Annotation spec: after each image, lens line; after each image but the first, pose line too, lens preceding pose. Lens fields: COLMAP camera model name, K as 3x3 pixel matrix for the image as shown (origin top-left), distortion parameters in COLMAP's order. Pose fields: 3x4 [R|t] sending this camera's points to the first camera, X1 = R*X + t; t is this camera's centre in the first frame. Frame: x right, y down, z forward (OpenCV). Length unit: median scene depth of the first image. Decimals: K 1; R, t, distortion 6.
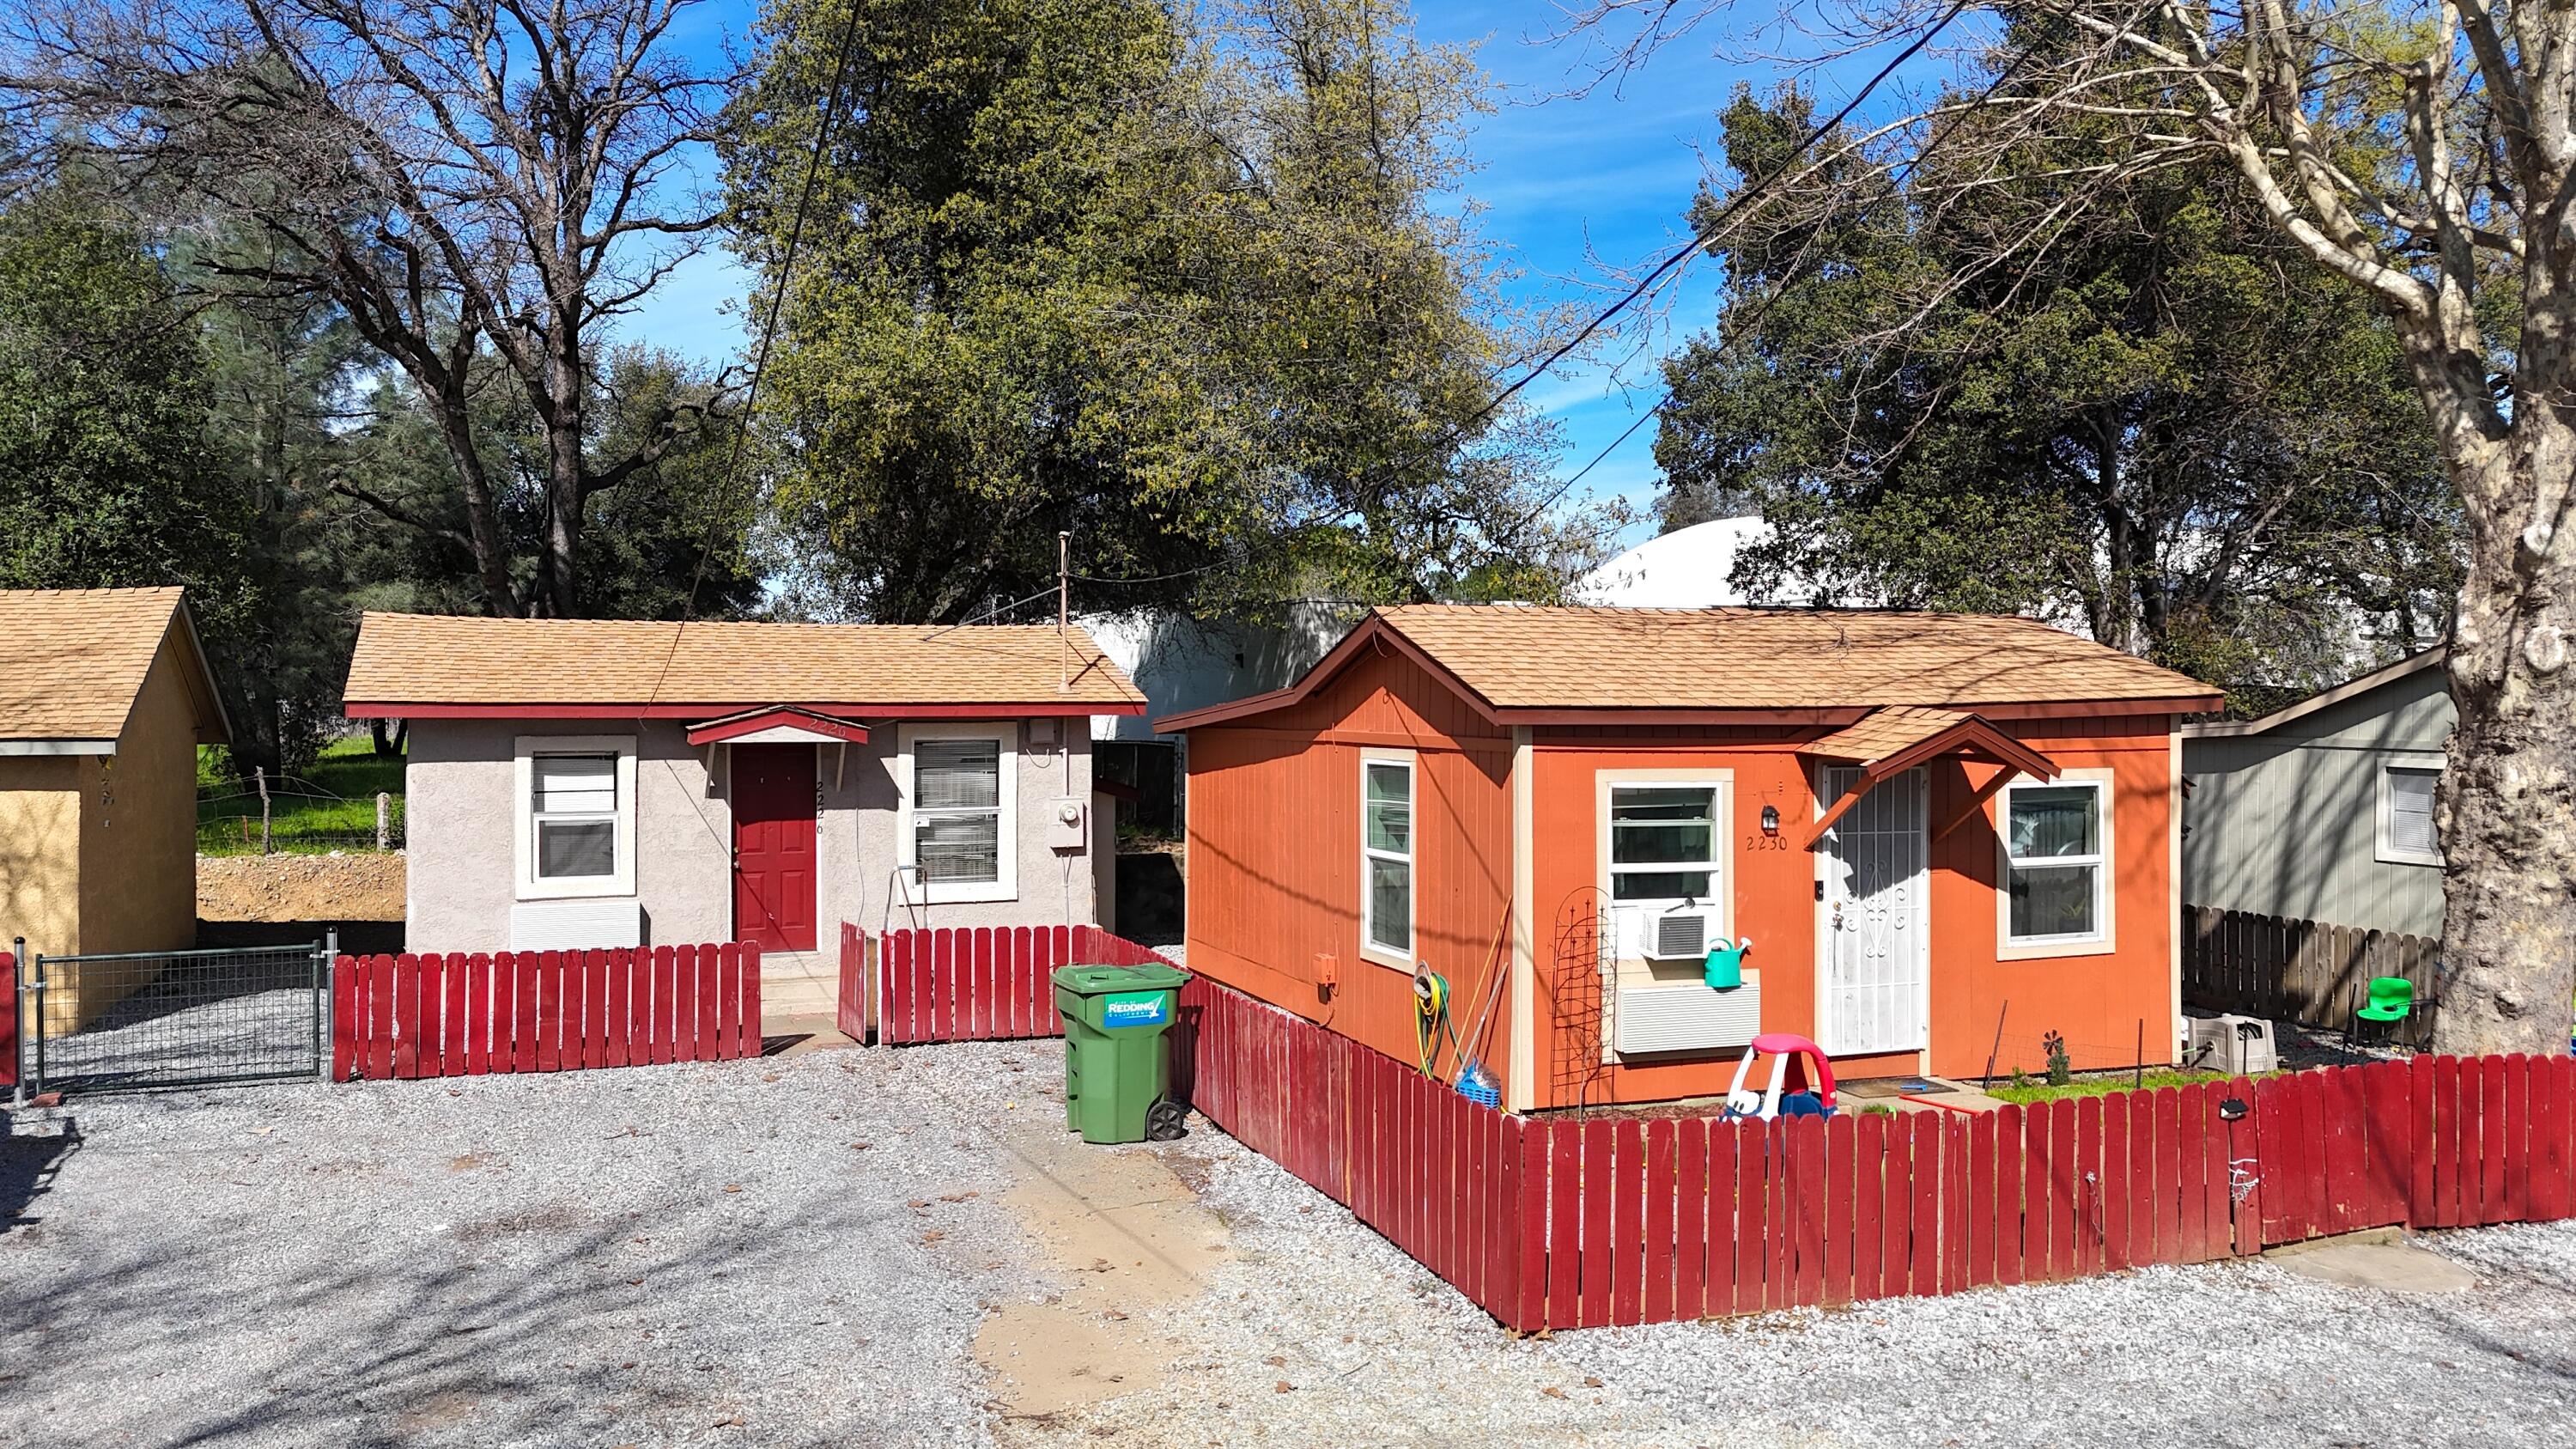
lens RADIAL K [[1878.8, 0, 1305.8], [0, 1878.8, 712.4], [0, 0, 1]] dist [0.058485, -0.050998]
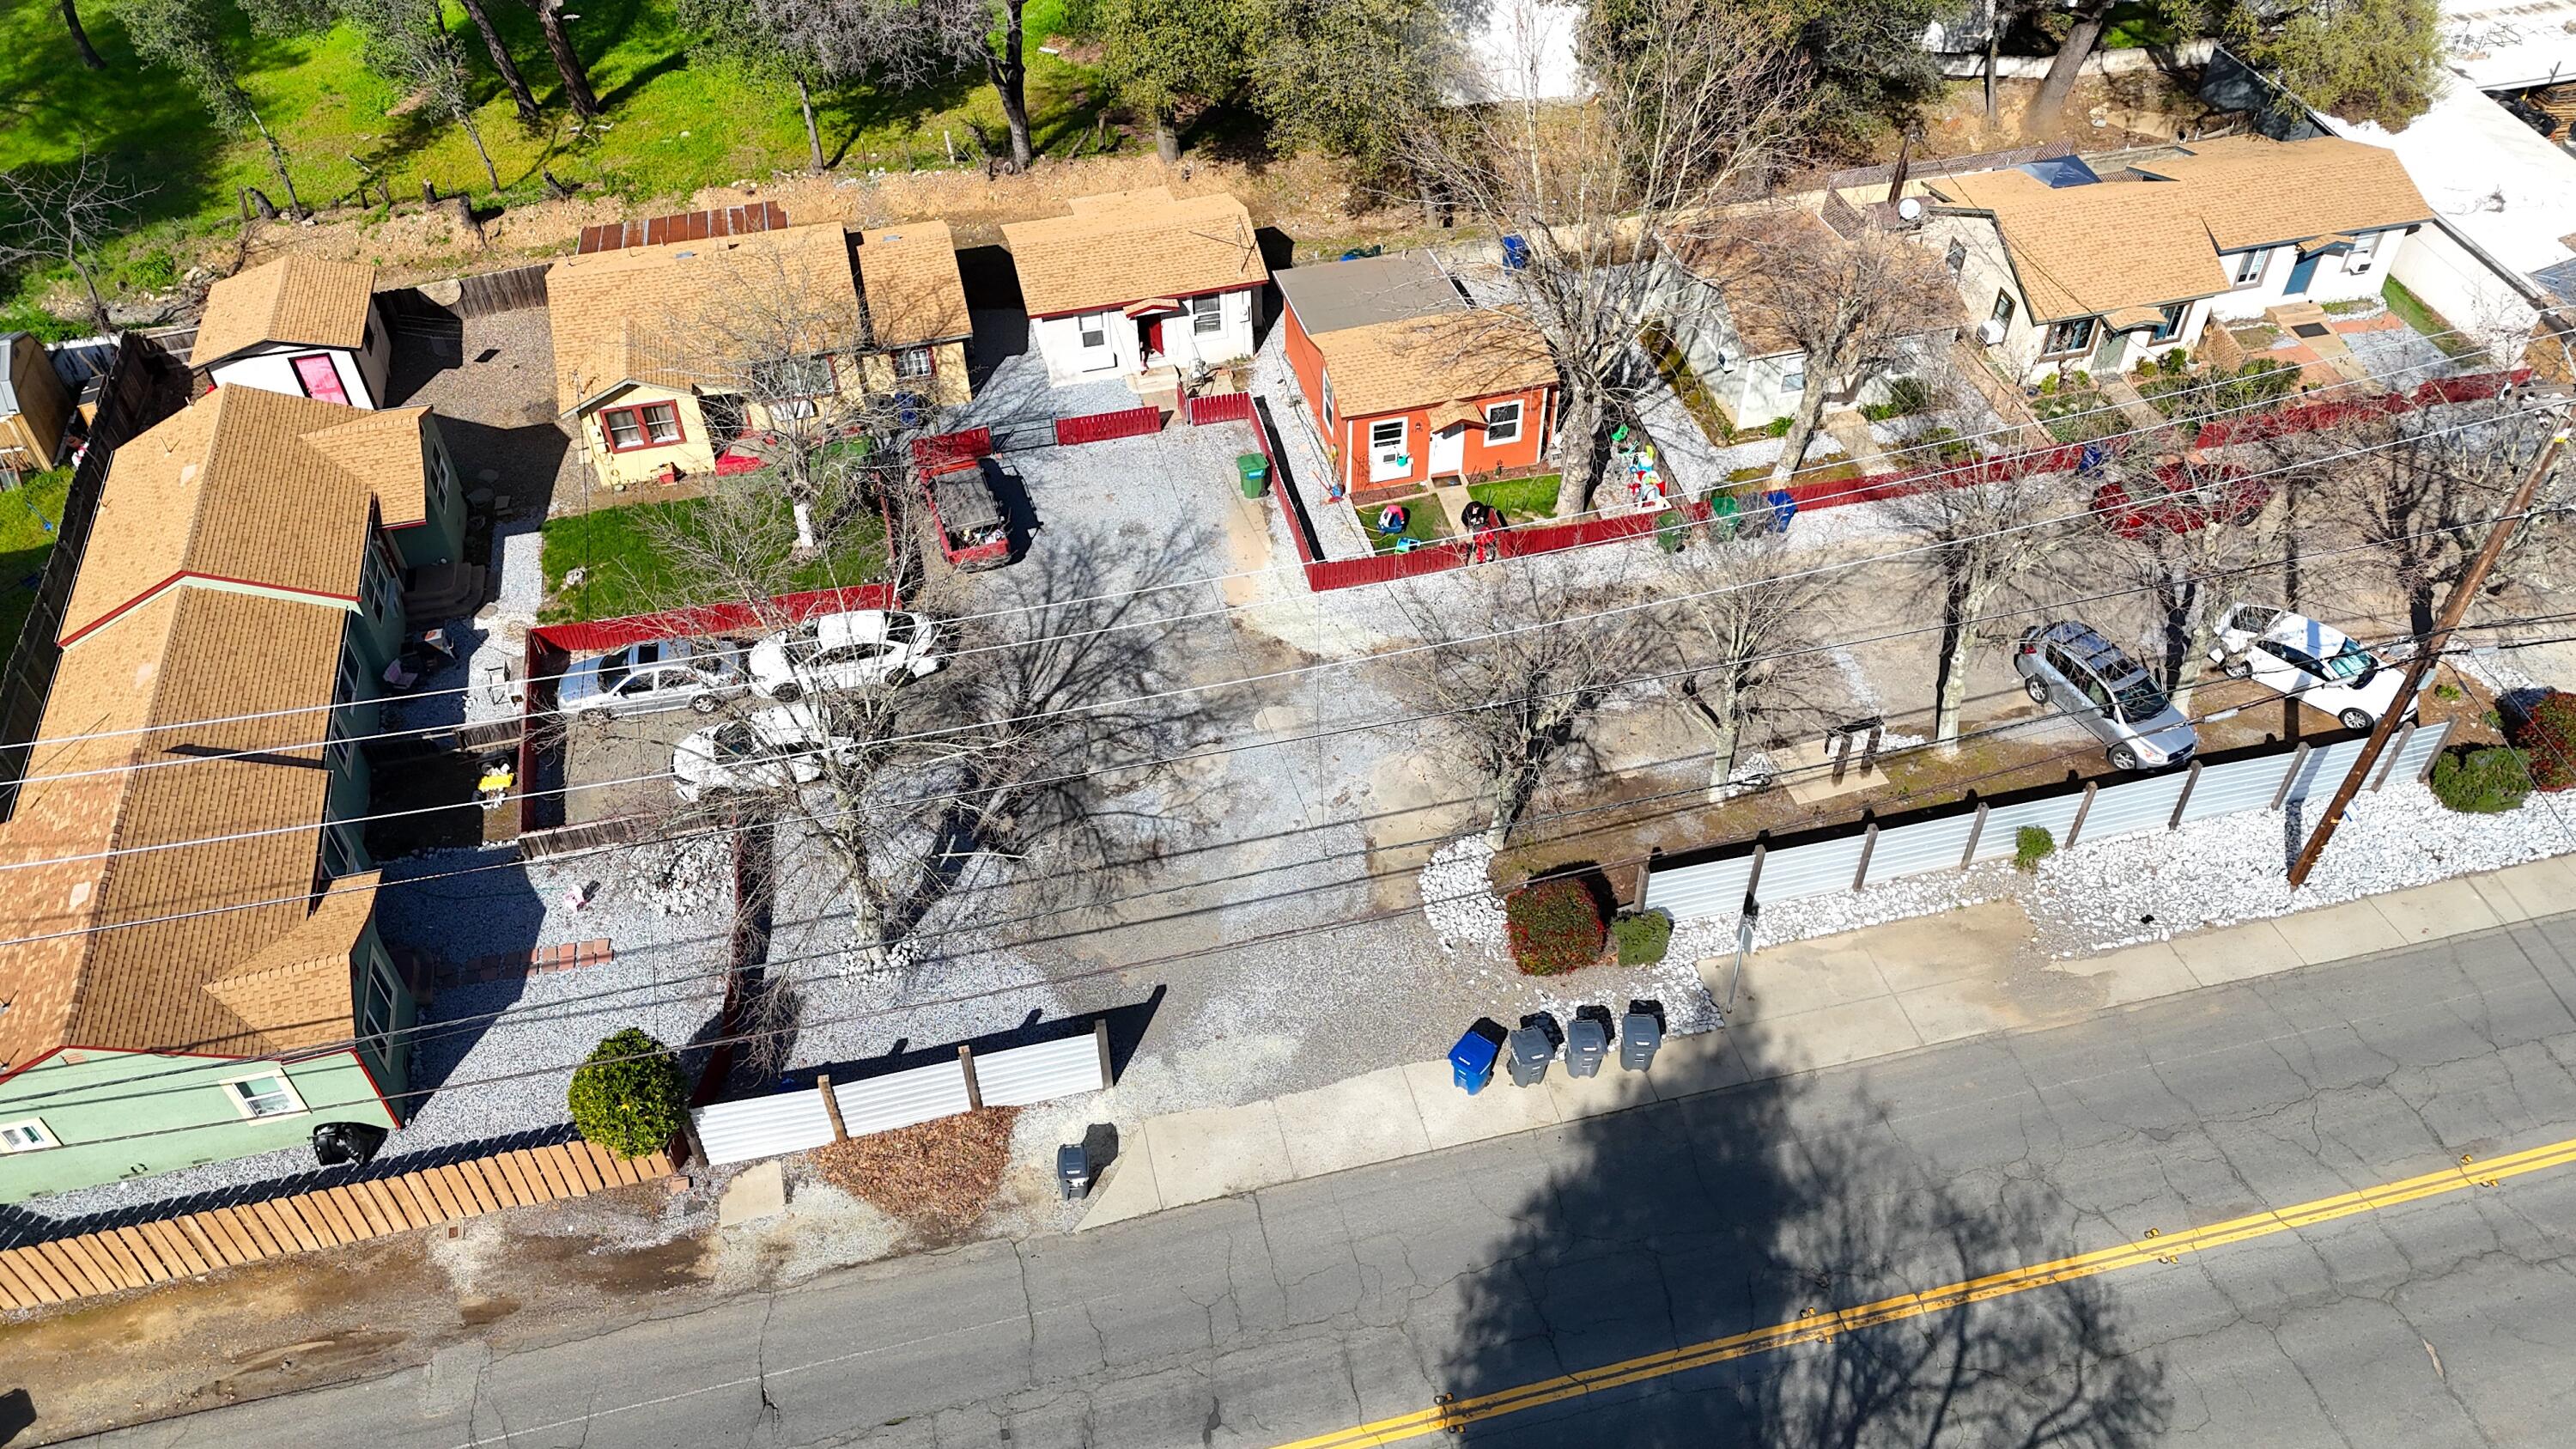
lens RADIAL K [[1878.8, 0, 1290.9], [0, 1878.8, 721.1], [0, 0, 1]] dist [0.058485, -0.050998]
pose [[0.993010, 0.079967, -0.086815, 0.281420], [0.003500, 0.715243, 0.698867, -1.692045], [0.117980, -0.694285, 0.709964, -1.687843]]
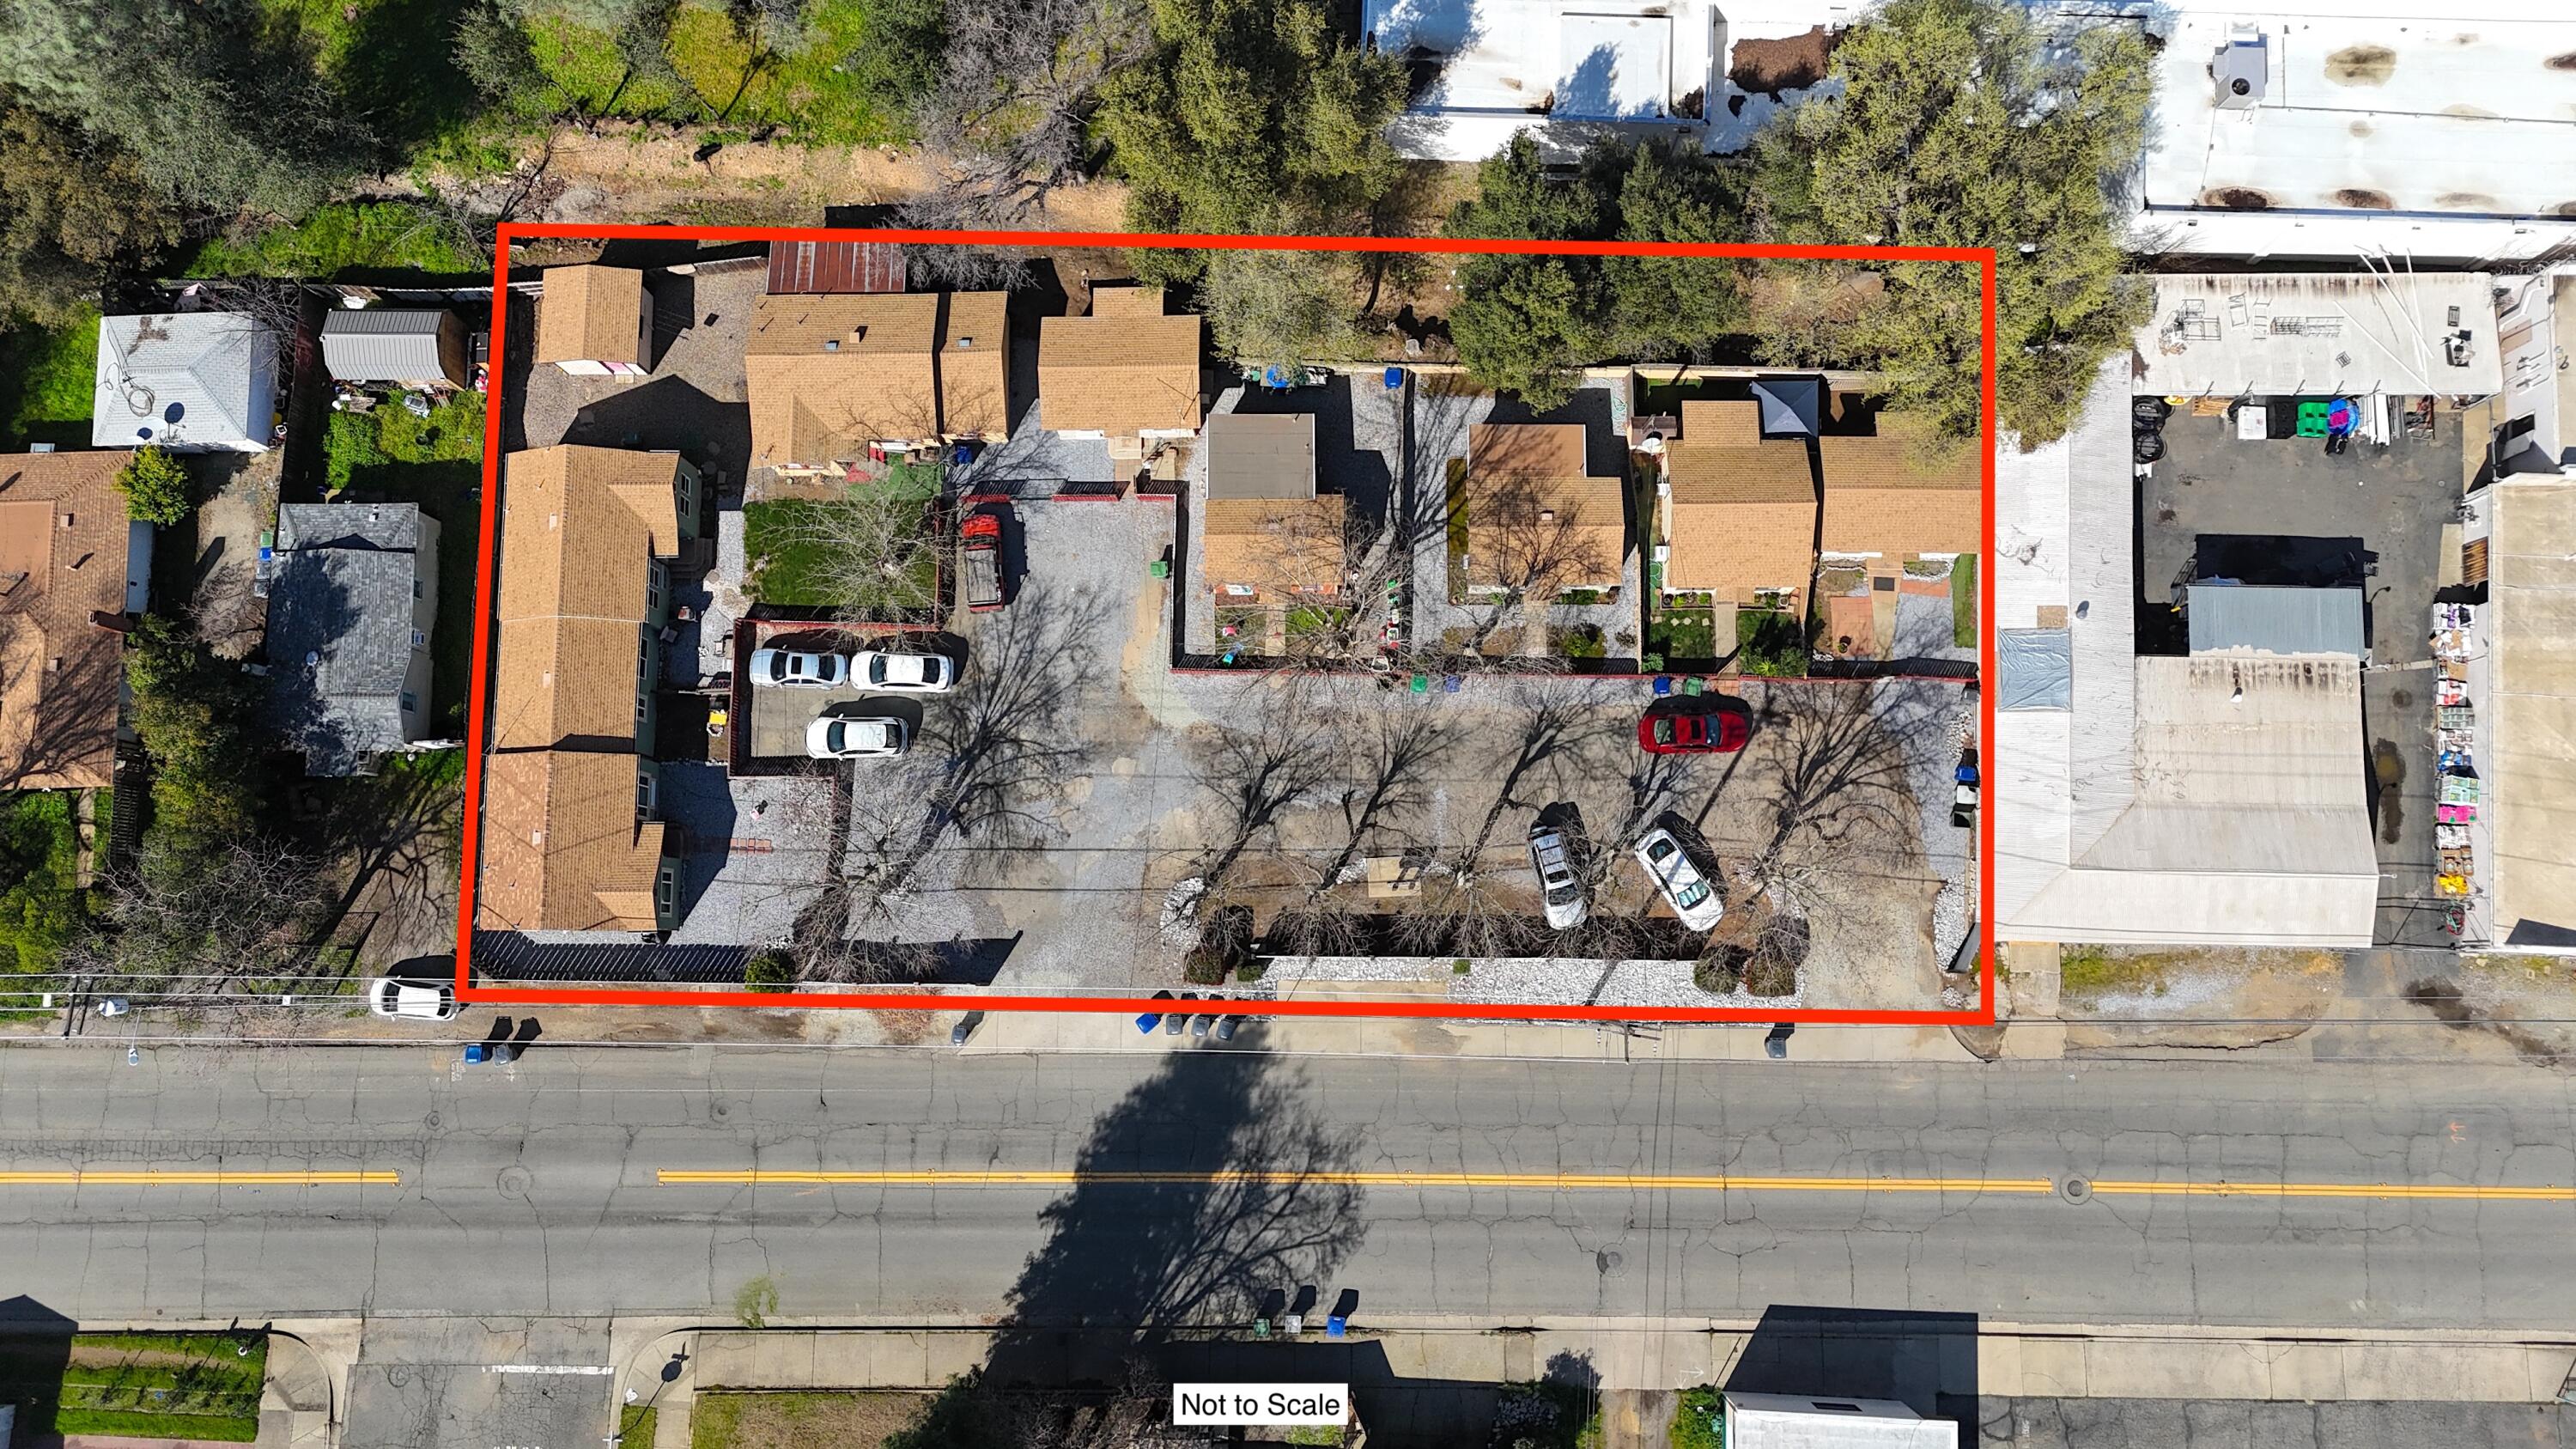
lens RADIAL K [[1878.8, 0, 1287.3], [0, 1878.8, 728.1], [0, 0, 1]] dist [0.058485, -0.050998]
pose [[0.933077, 0.355151, -0.056879, 0.668467], [0.006083, 0.142534, 0.989771, -4.685704], [0.359625, -0.923879, 0.130835, -0.191113]]
